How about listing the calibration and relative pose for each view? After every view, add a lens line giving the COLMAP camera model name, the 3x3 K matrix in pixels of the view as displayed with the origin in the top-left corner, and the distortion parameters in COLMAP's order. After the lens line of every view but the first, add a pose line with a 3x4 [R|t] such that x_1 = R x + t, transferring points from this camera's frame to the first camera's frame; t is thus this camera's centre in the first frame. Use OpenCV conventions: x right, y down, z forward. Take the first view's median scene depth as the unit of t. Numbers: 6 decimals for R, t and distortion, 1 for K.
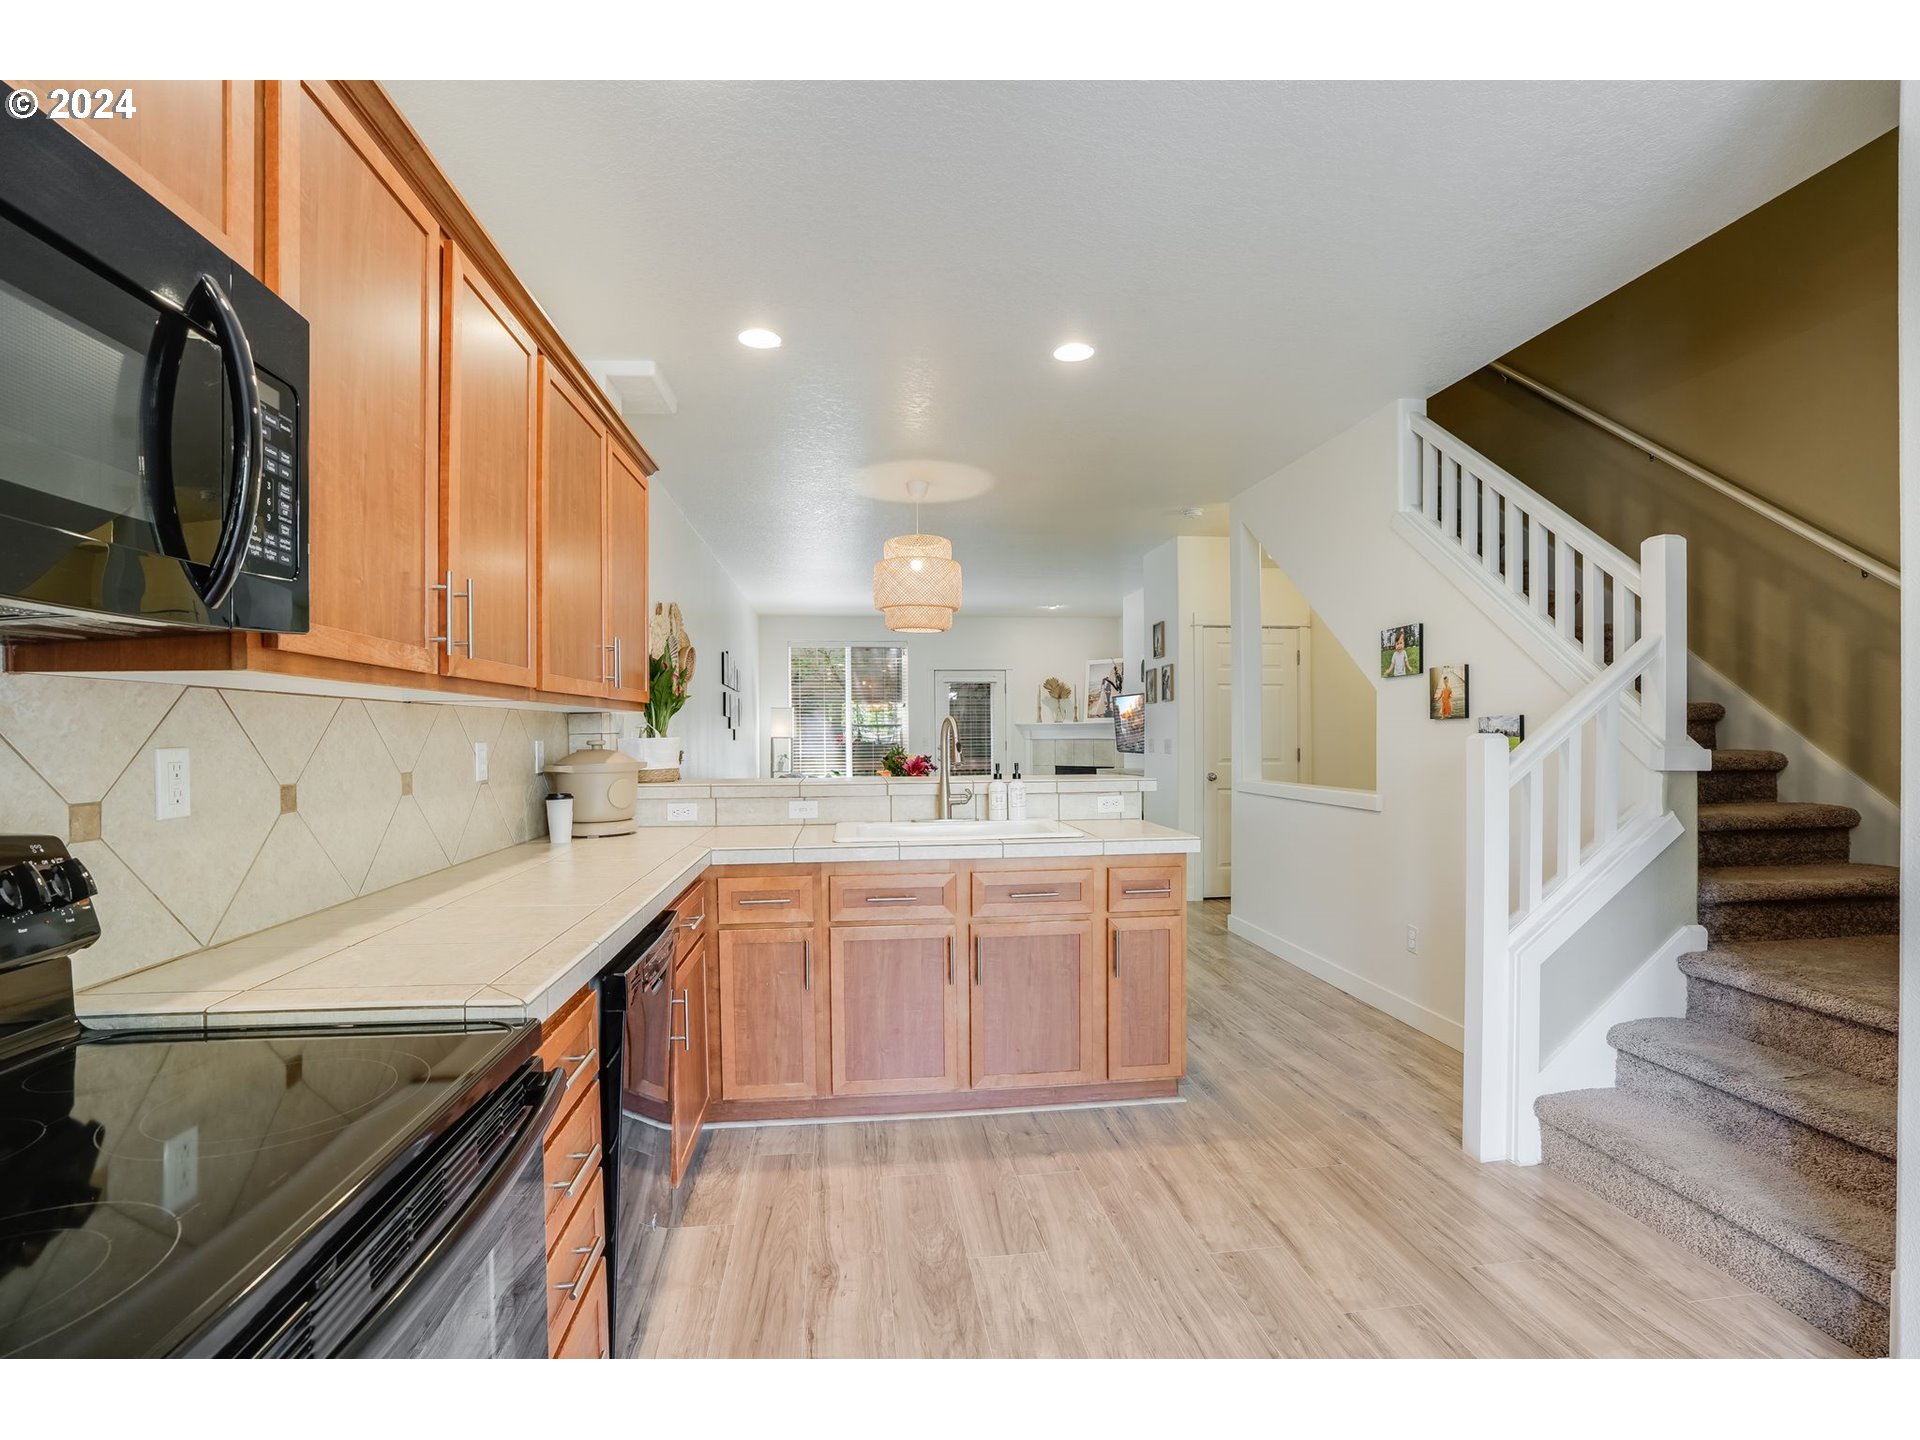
lens RADIAL K [[897.0, 0, 948.6], [0, 897.0, 733.4], [0, 0, 1]] dist [-0.071427, 0.026841]
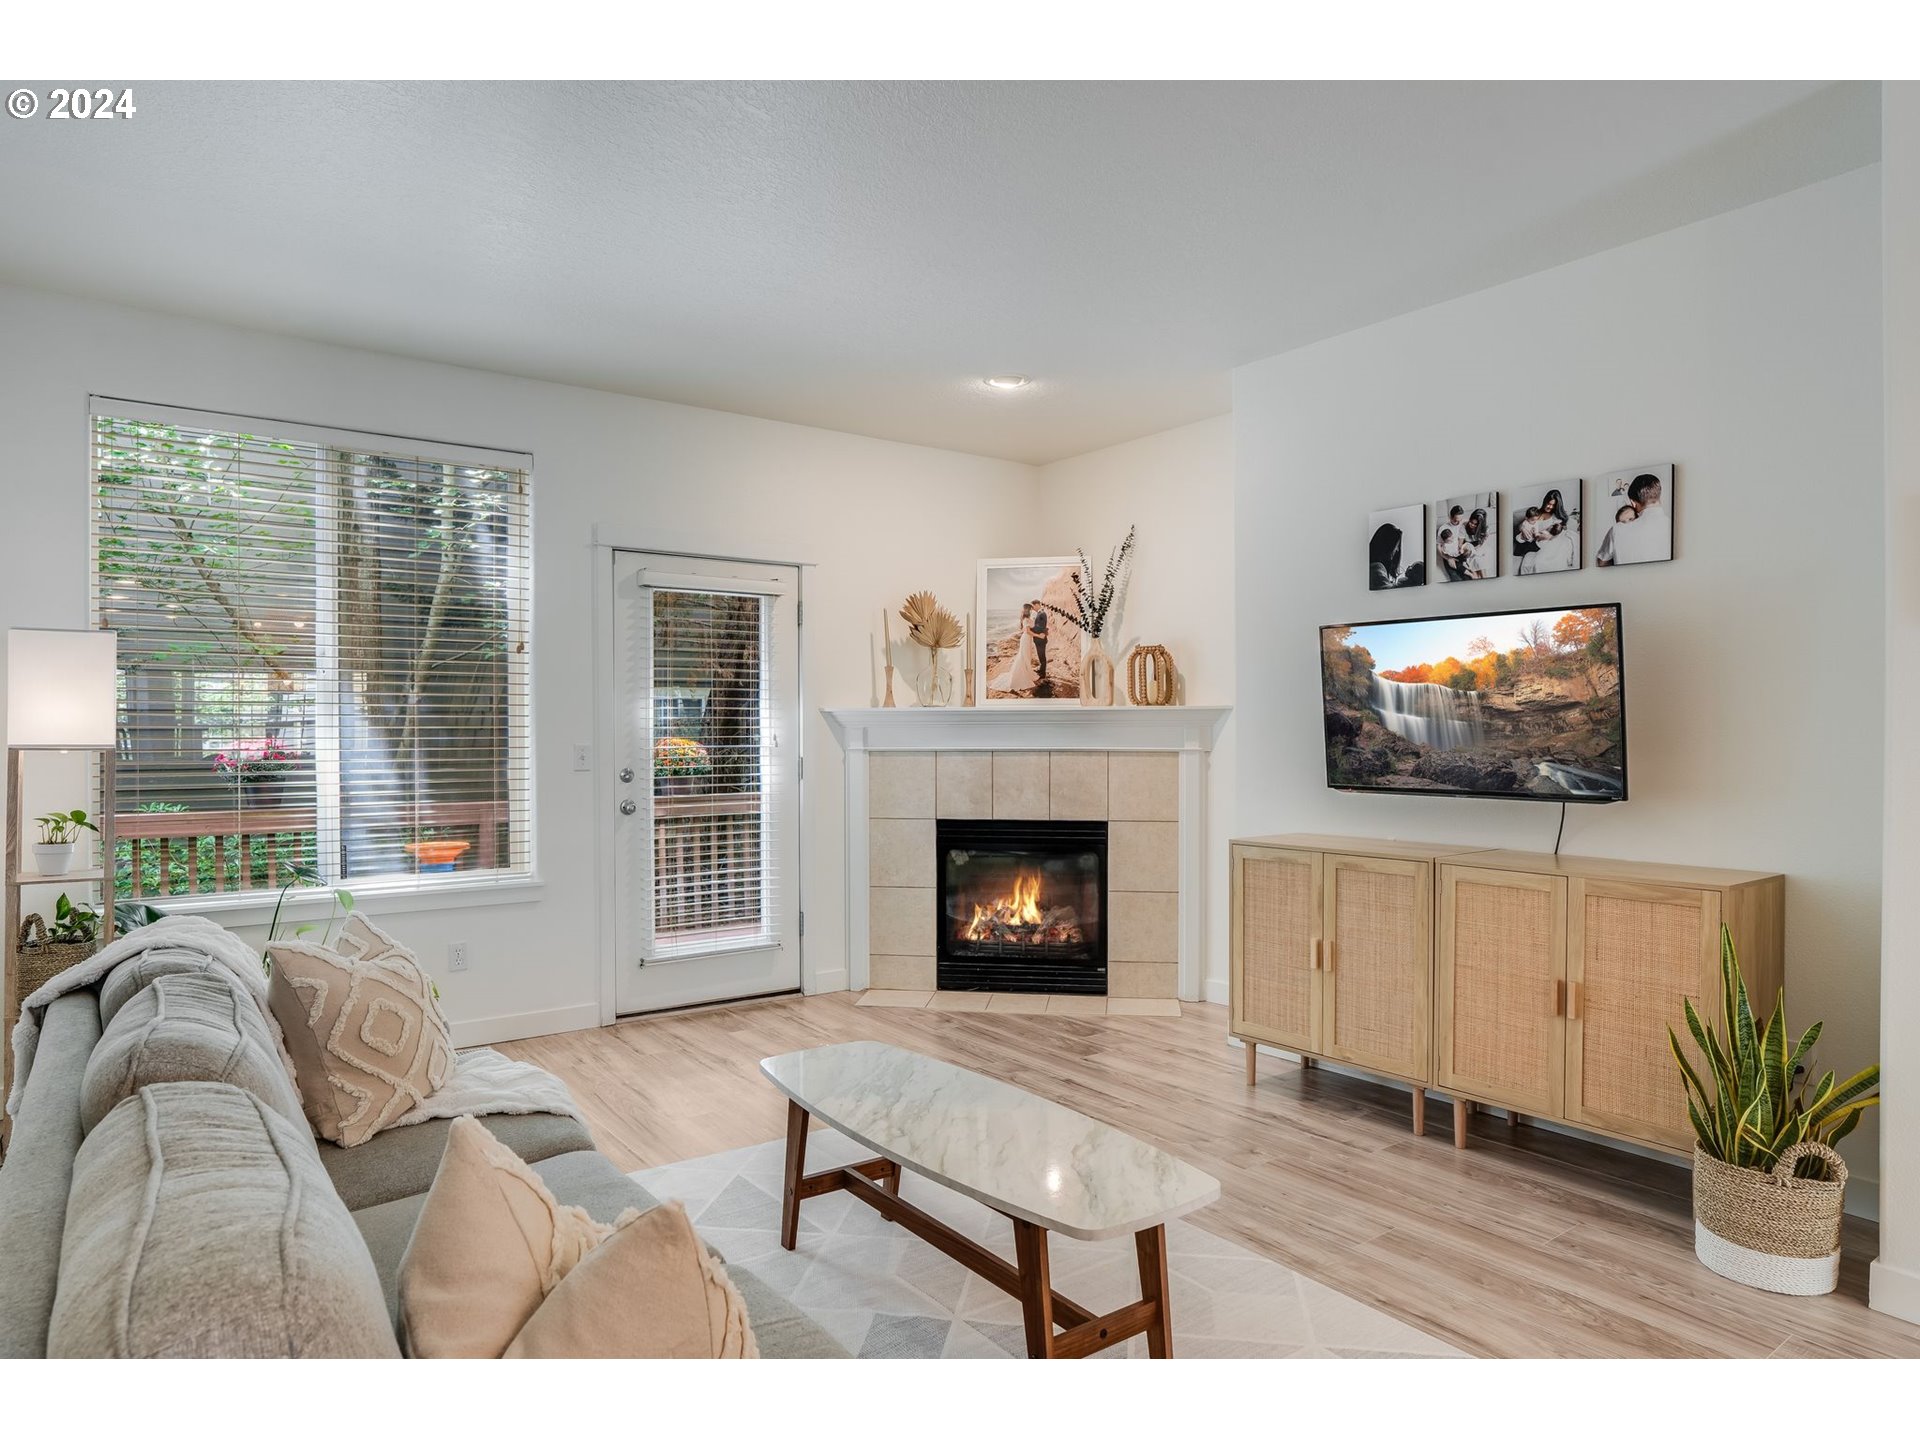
lens RADIAL K [[1158.2, 0, 967.4], [0, 1158.2, 748.0], [0, 0, 1]] dist [-0.017269, 0.000609]
pose [[0.862532, -0.001748, 0.505999, -0.448565], [-0.003503, 0.999949, 0.009426, 0.002210], [-0.505990, -0.009903, 0.862482, 2.038669]]
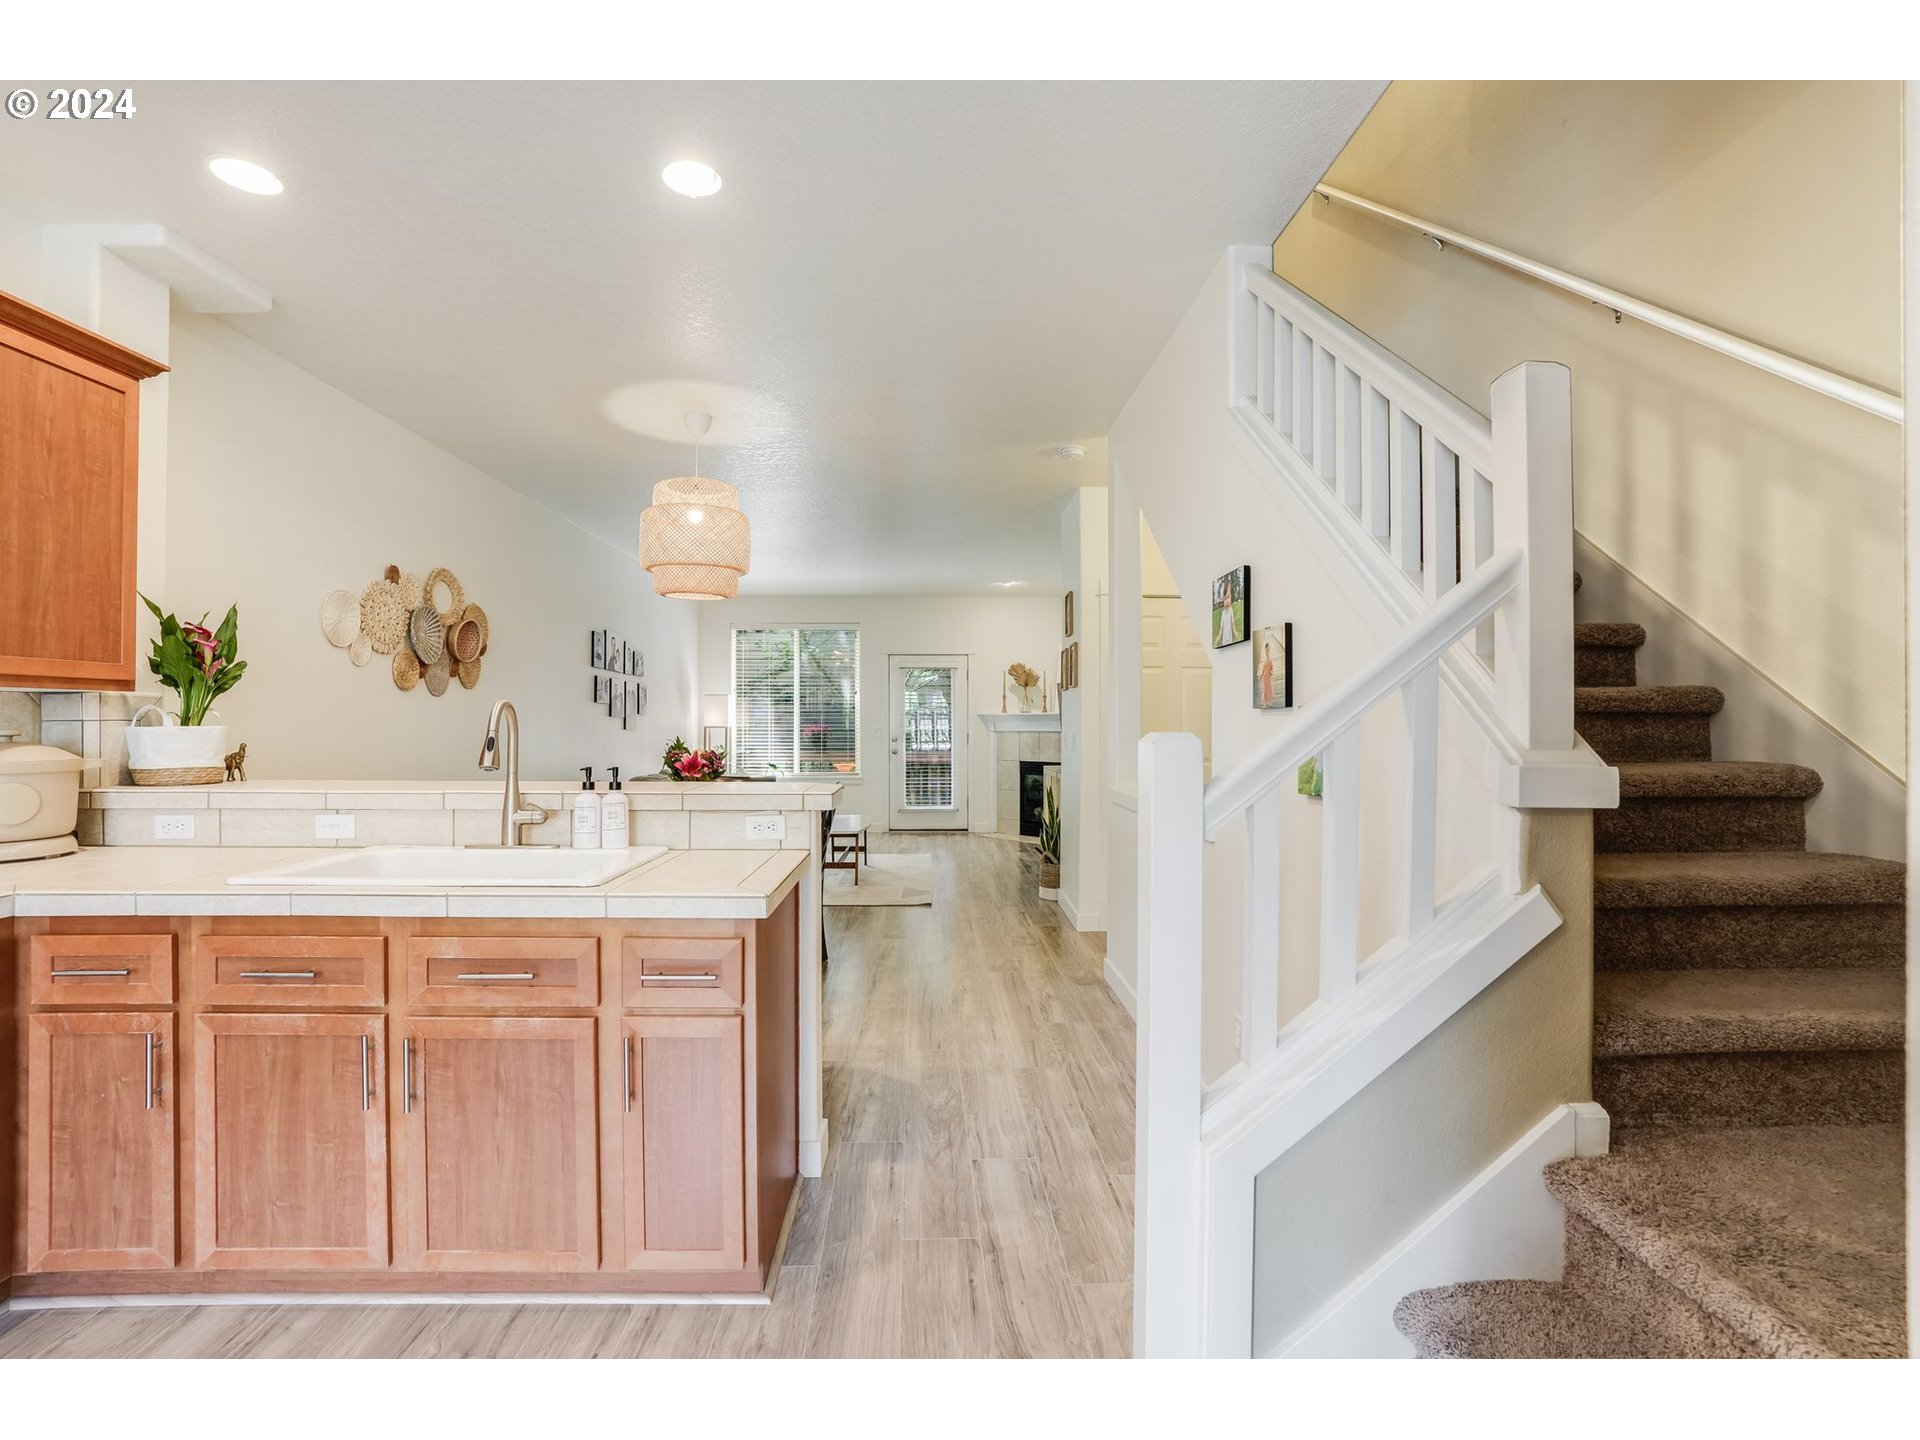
lens RADIAL K [[884.9, 0, 953.3], [0, 884.9, 716.2], [0, 0, 1]] dist [-0.064889, 0.022829]
pose [[0.996531, 0.007151, -0.082911, 0.458294], [-0.007827, 0.999939, -0.007828, -0.004111], [0.082850, 0.008450, 0.996526, 0.392919]]
